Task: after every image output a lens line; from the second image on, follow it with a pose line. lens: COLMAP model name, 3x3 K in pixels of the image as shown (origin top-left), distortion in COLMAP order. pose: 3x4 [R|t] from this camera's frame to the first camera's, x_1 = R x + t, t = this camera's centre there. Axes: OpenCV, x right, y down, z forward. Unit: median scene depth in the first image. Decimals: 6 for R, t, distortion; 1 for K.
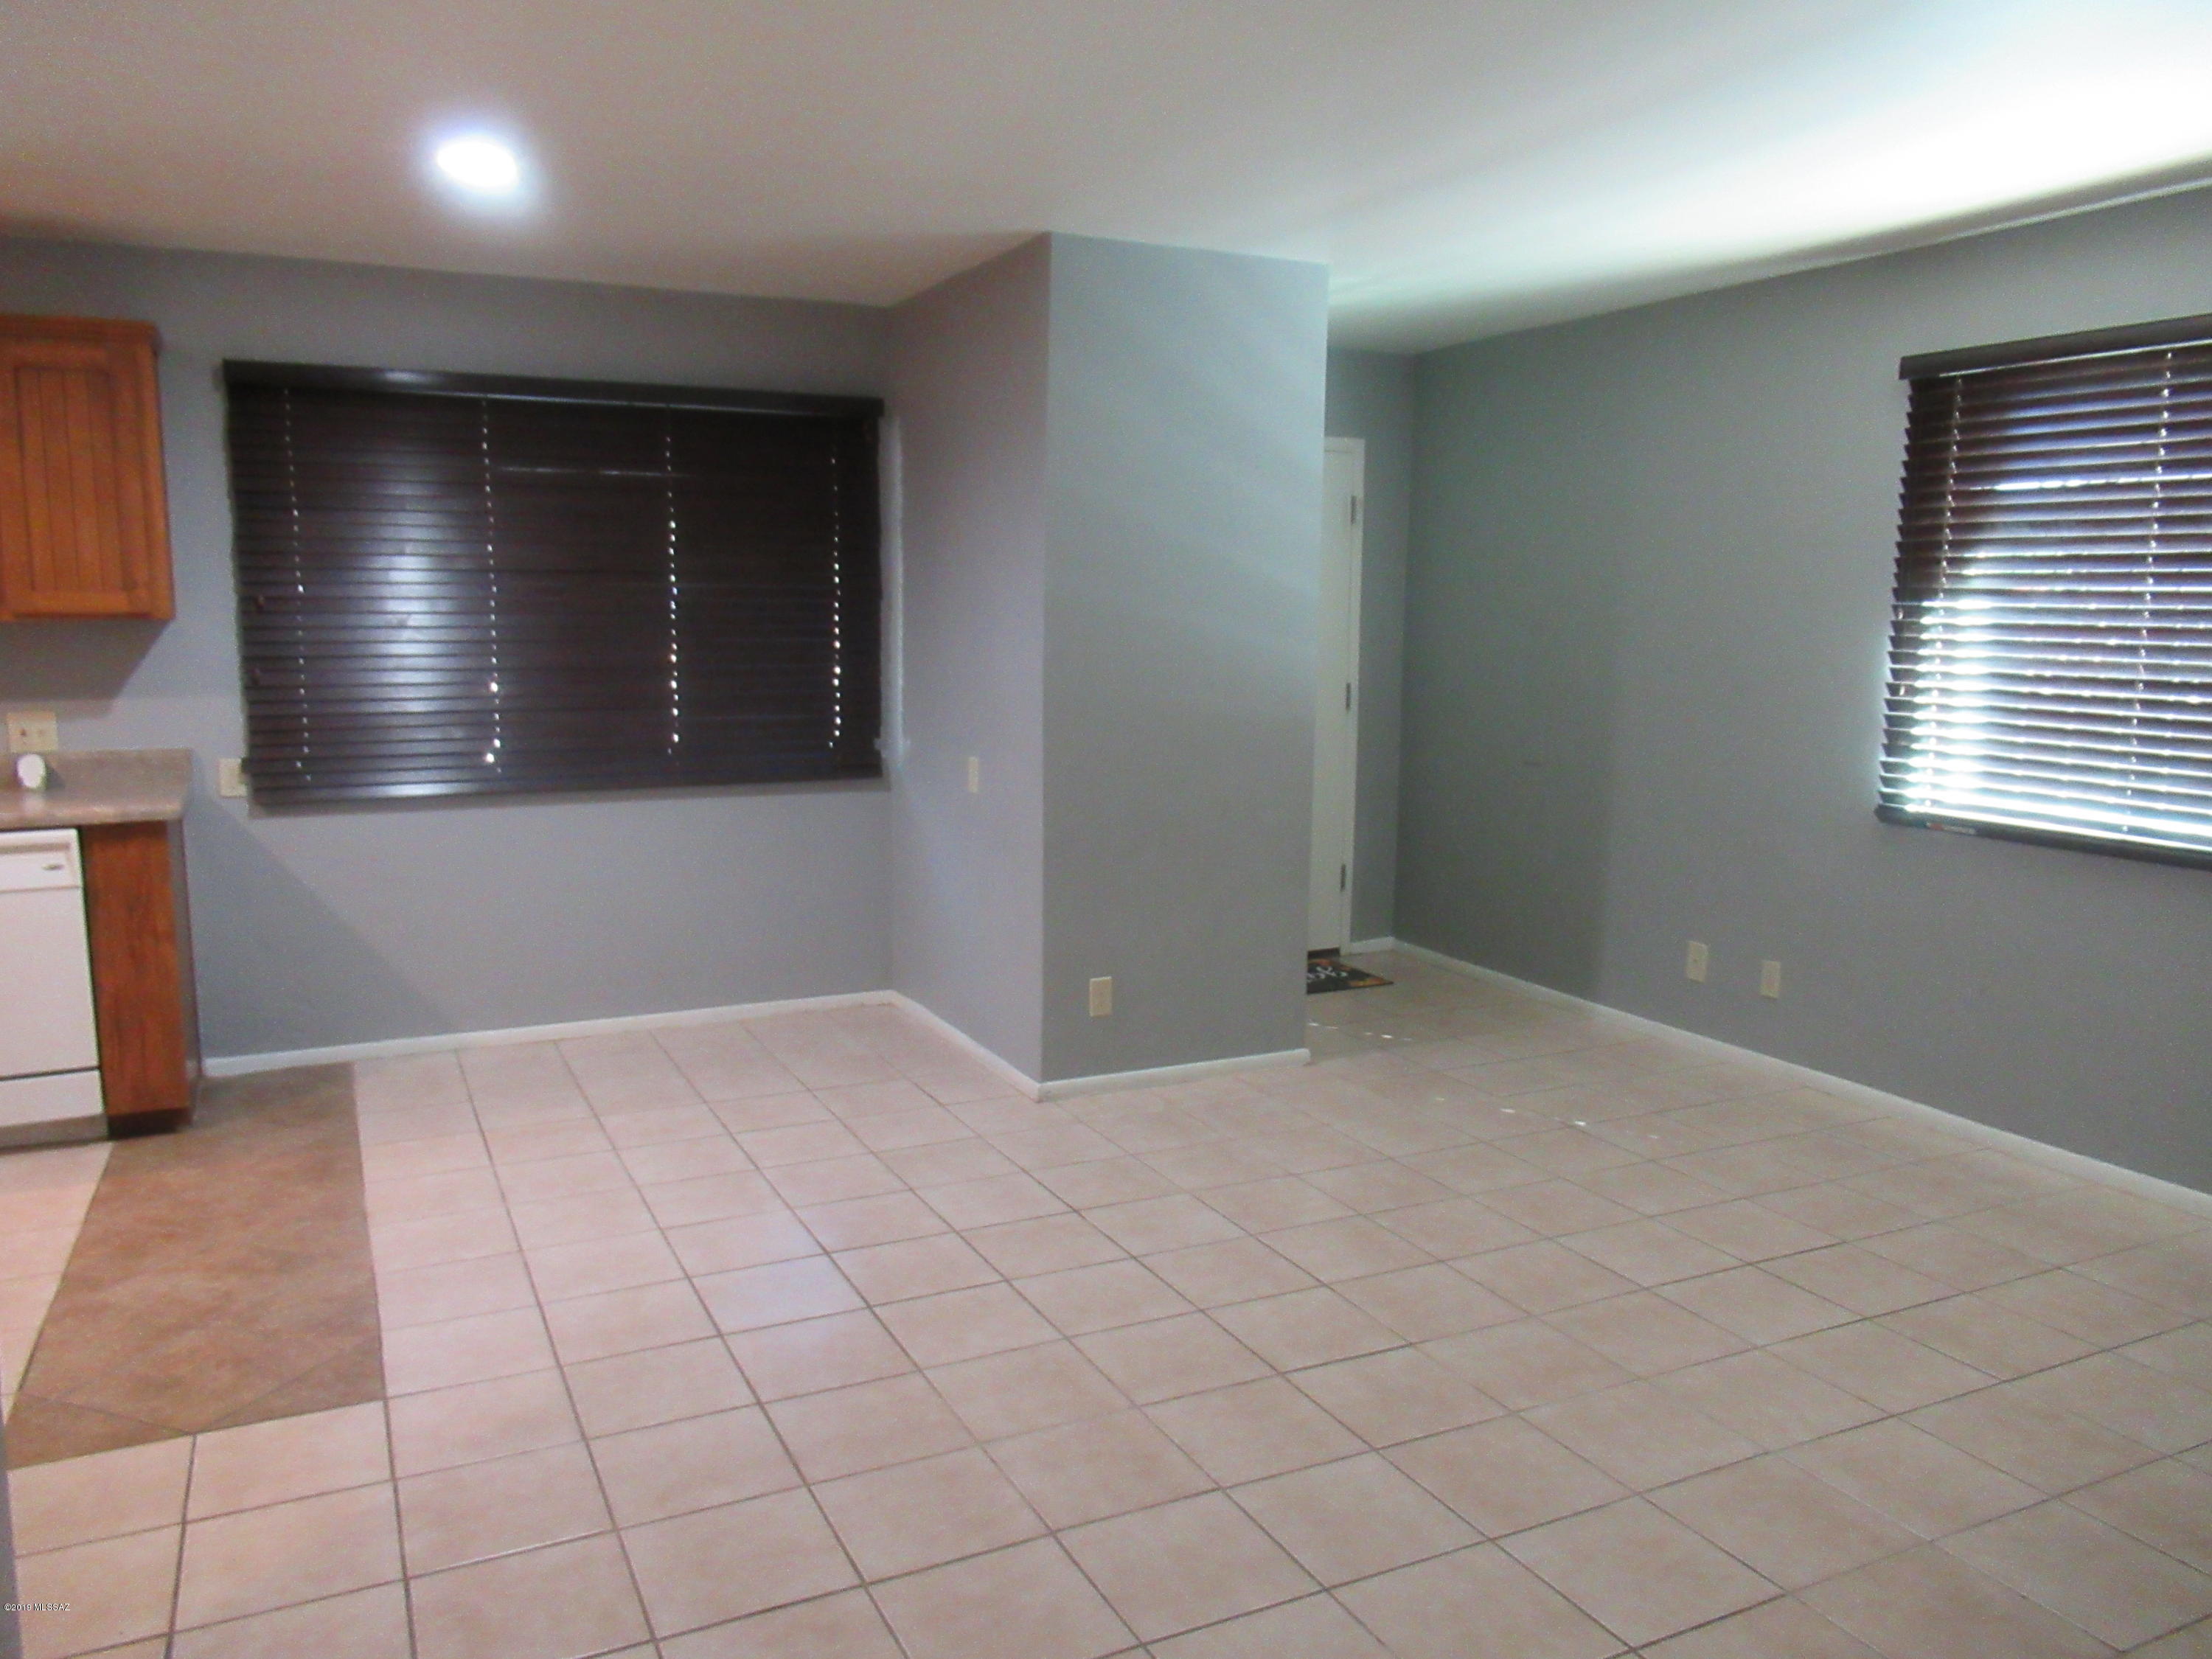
lens RADIAL K [[1635.4, 0, 1106.0], [0, 1635.4, 829.5], [0, 0, 1]] dist [-0.004514, 0.001971]
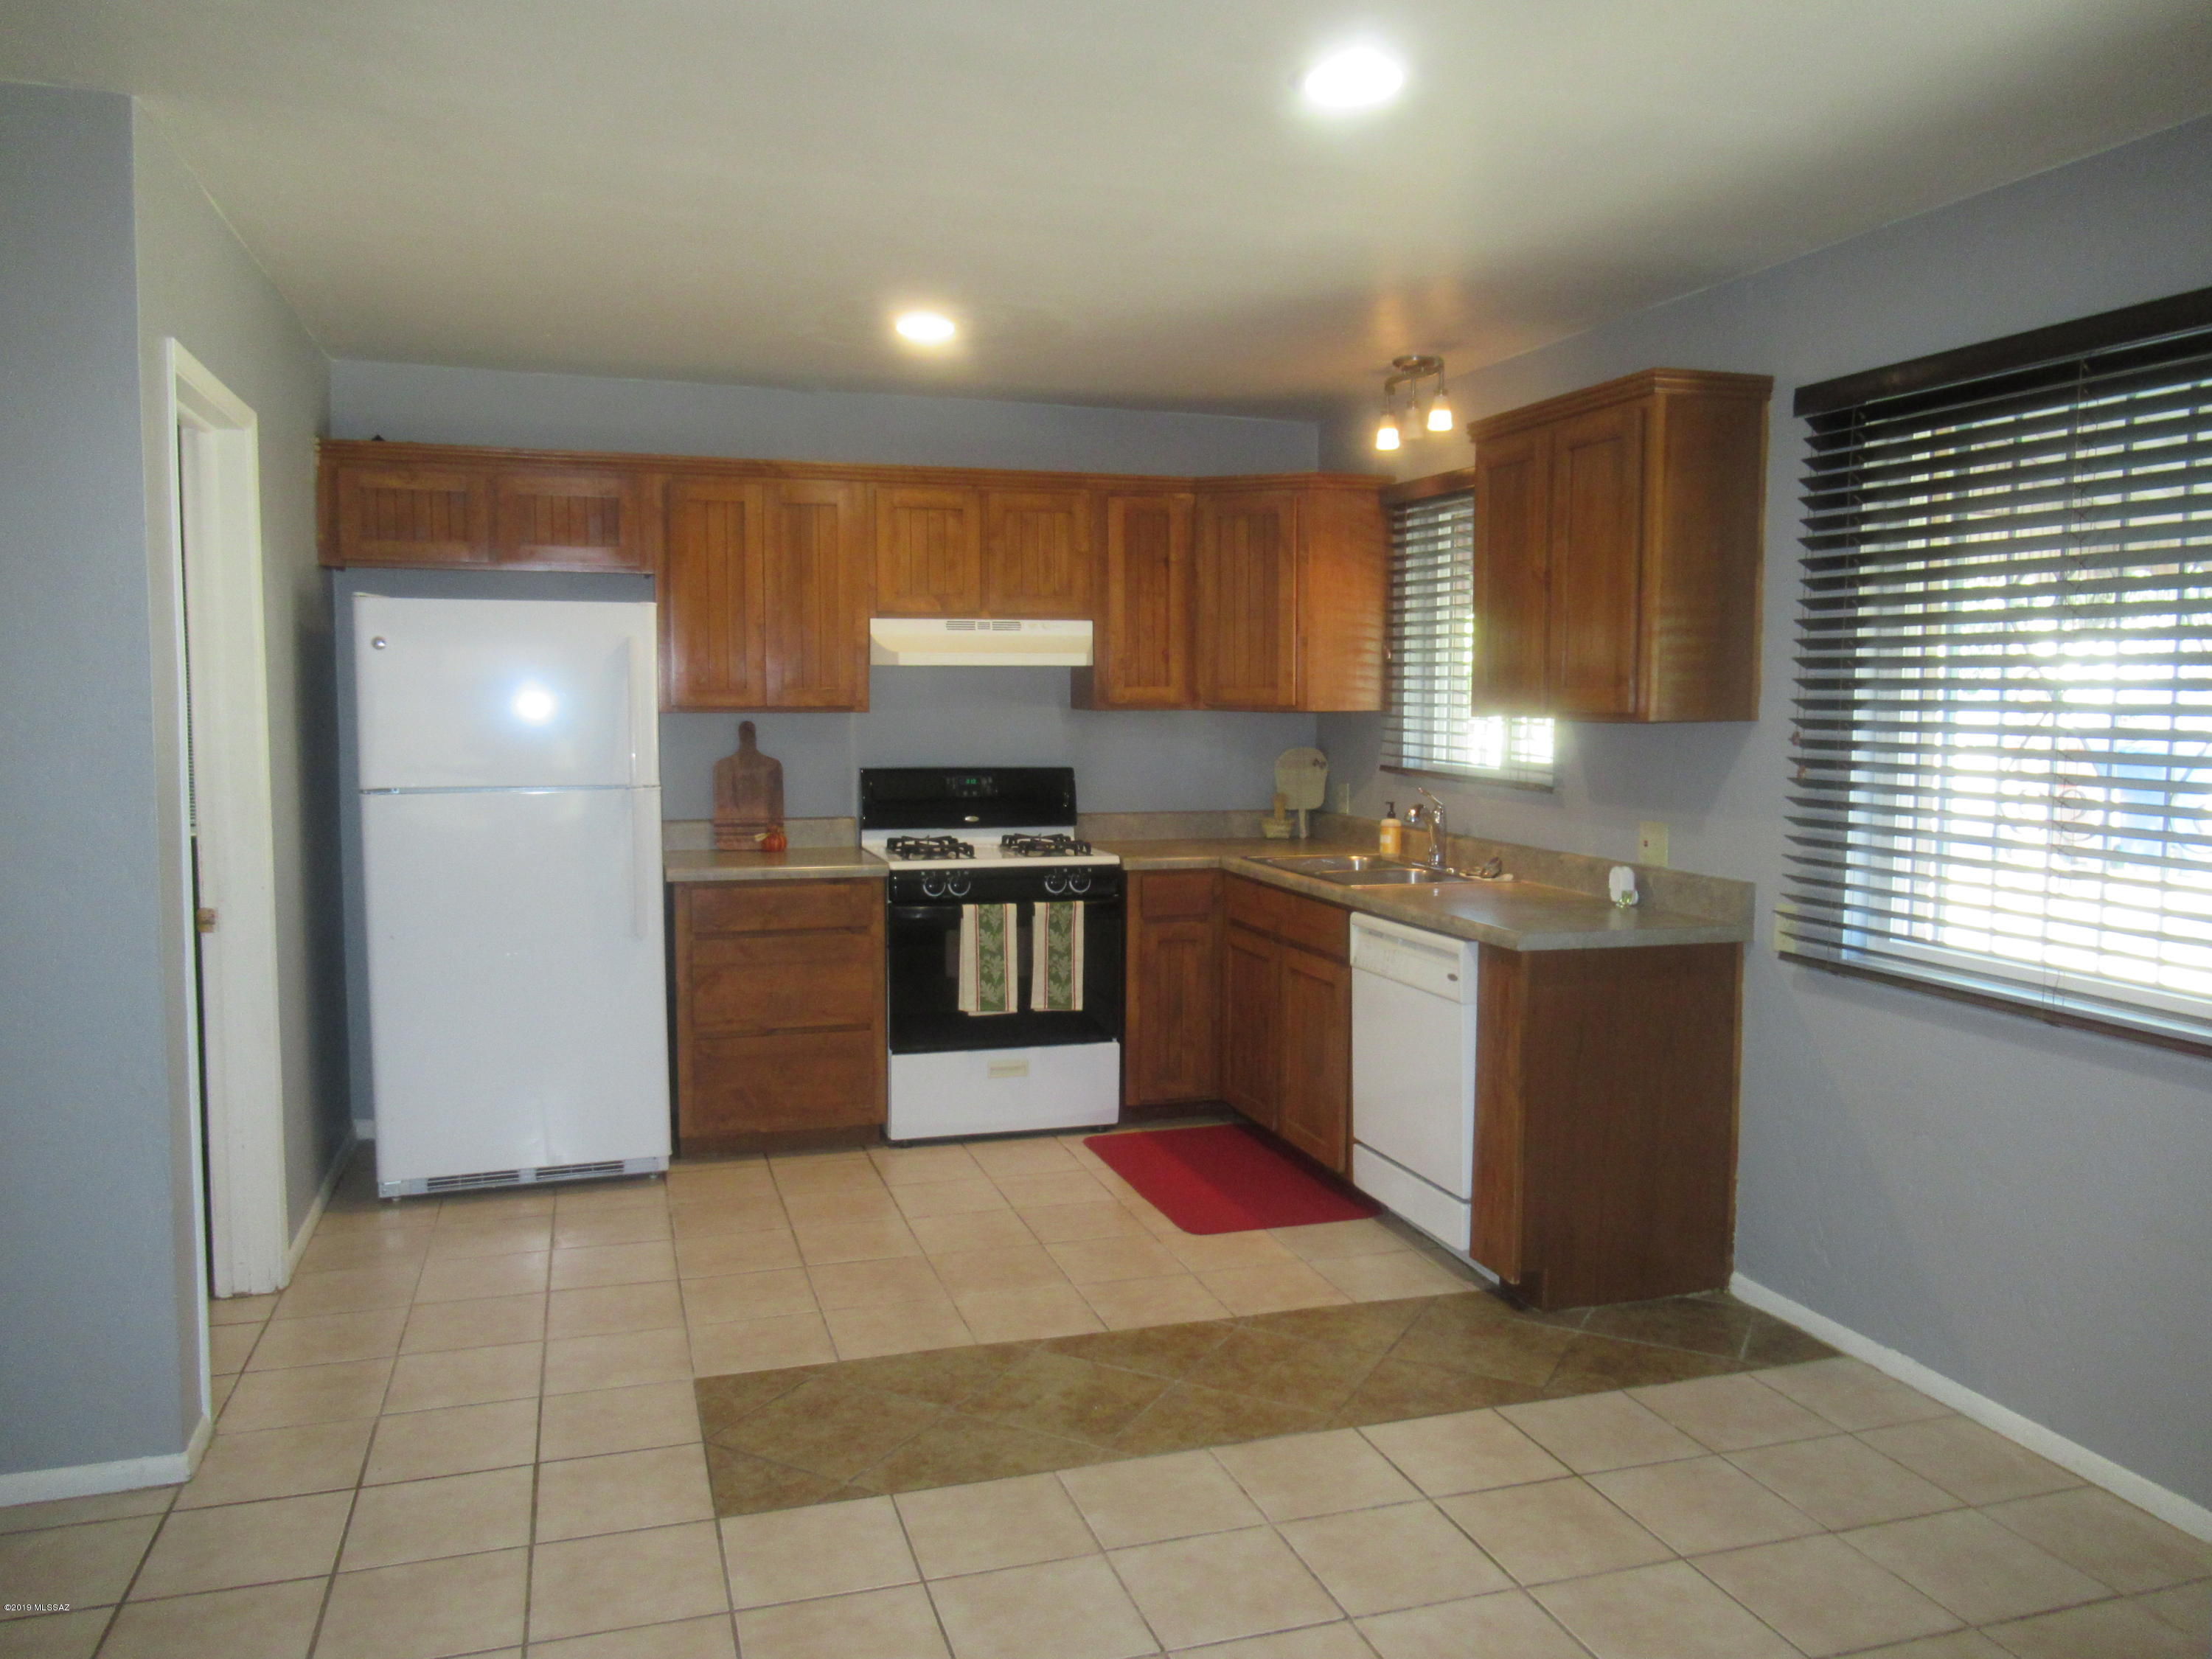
lens RADIAL K [[1635.4, 0, 1106.0], [0, 1635.4, 829.5], [0, 0, 1]] dist [-0.004514, 0.001971]
pose [[-0.147870, 0.073087, -0.986303, 0.308890], [-0.141104, 0.985505, 0.094183, -0.120520], [0.978889, 0.153098, -0.135414, 0.908844]]
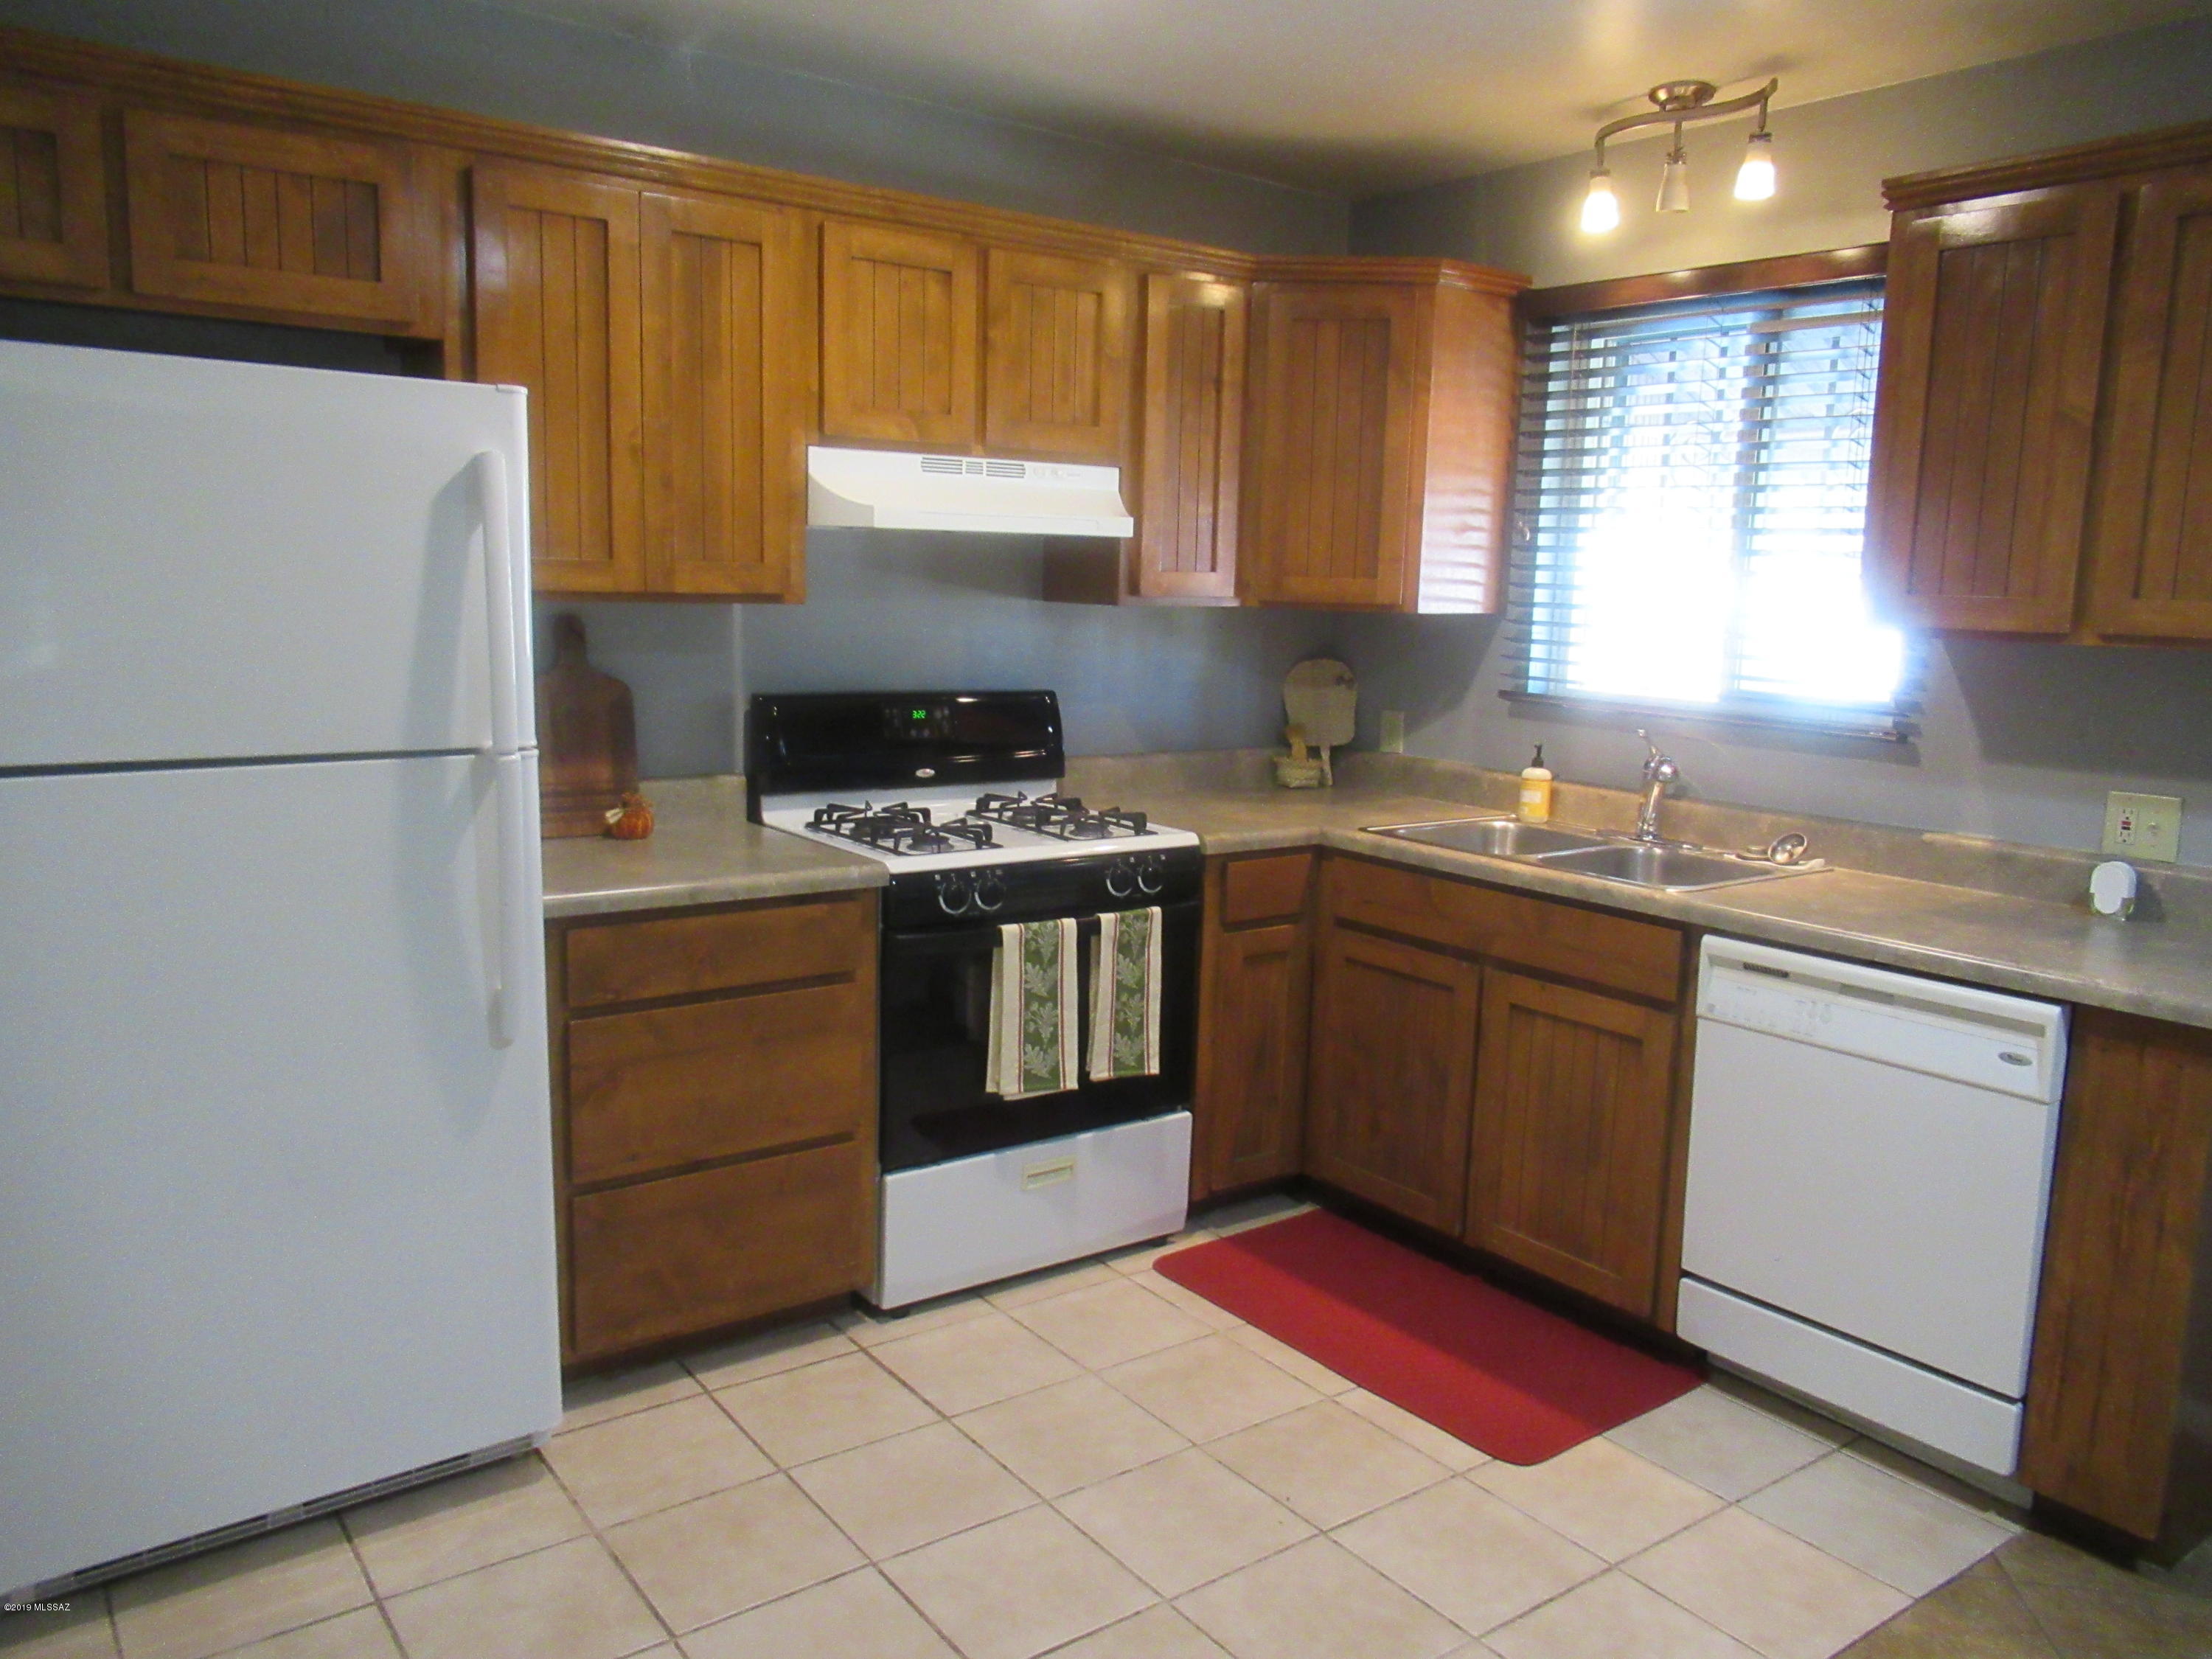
lens RADIAL K [[1635.4, 0, 1106.0], [0, 1635.4, 829.5], [0, 0, 1]] dist [-0.004514, 0.001971]
pose [[0.185789, 0.148433, -0.971314, -0.137515], [-0.160282, 0.979862, 0.119081, -0.076044], [0.969429, 0.133560, 0.205839, 0.538963]]
